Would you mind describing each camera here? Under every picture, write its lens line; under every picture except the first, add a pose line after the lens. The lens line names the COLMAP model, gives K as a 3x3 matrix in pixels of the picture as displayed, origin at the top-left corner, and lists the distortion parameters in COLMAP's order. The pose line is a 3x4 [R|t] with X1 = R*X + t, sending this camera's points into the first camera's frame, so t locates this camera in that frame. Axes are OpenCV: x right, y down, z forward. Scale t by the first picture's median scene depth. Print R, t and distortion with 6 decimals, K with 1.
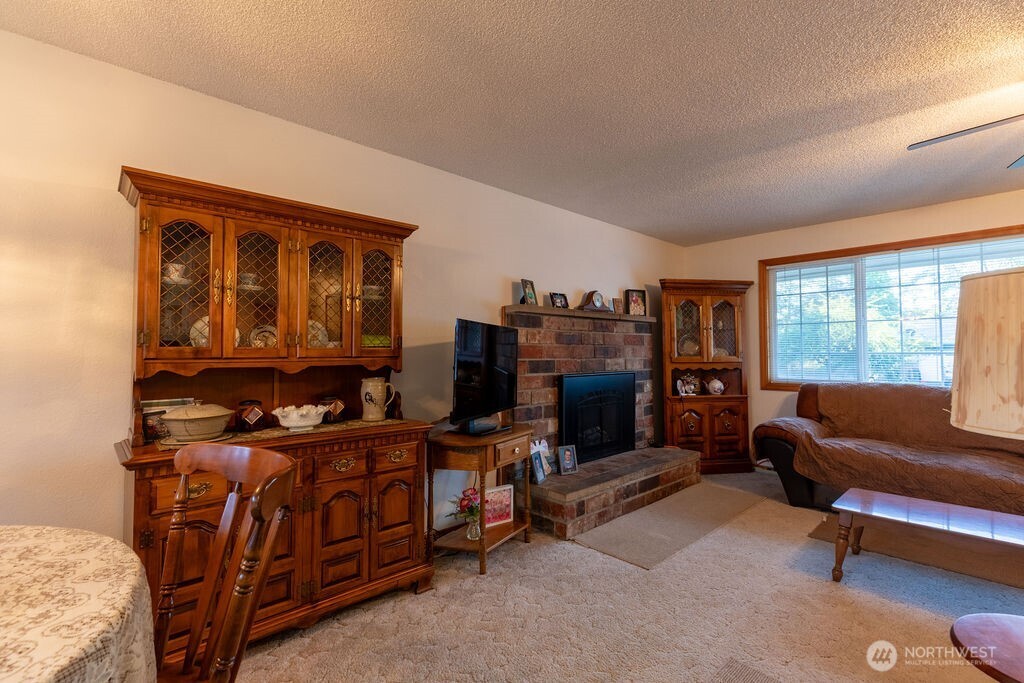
lens RADIAL K [[456.5, 0, 513.1], [0, 456.5, 336.5], [0, 0, 1]] dist [0.001905, 0.000148]
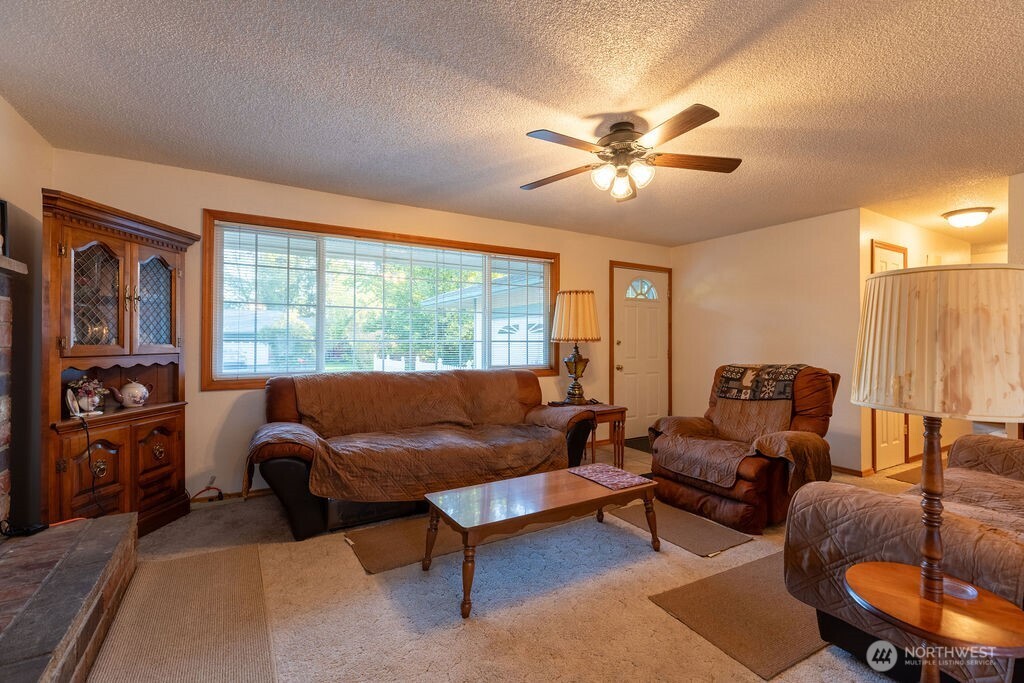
lens RADIAL K [[456.5, 0, 513.1], [0, 456.5, 336.5], [0, 0, 1]] dist [0.001905, 0.000148]
pose [[0.221118, 0.011665, 0.975177, -0.044219], [-0.039962, 0.999197, -0.002891, 0.014496], [-0.974428, -0.038330, 0.221407, 0.388339]]
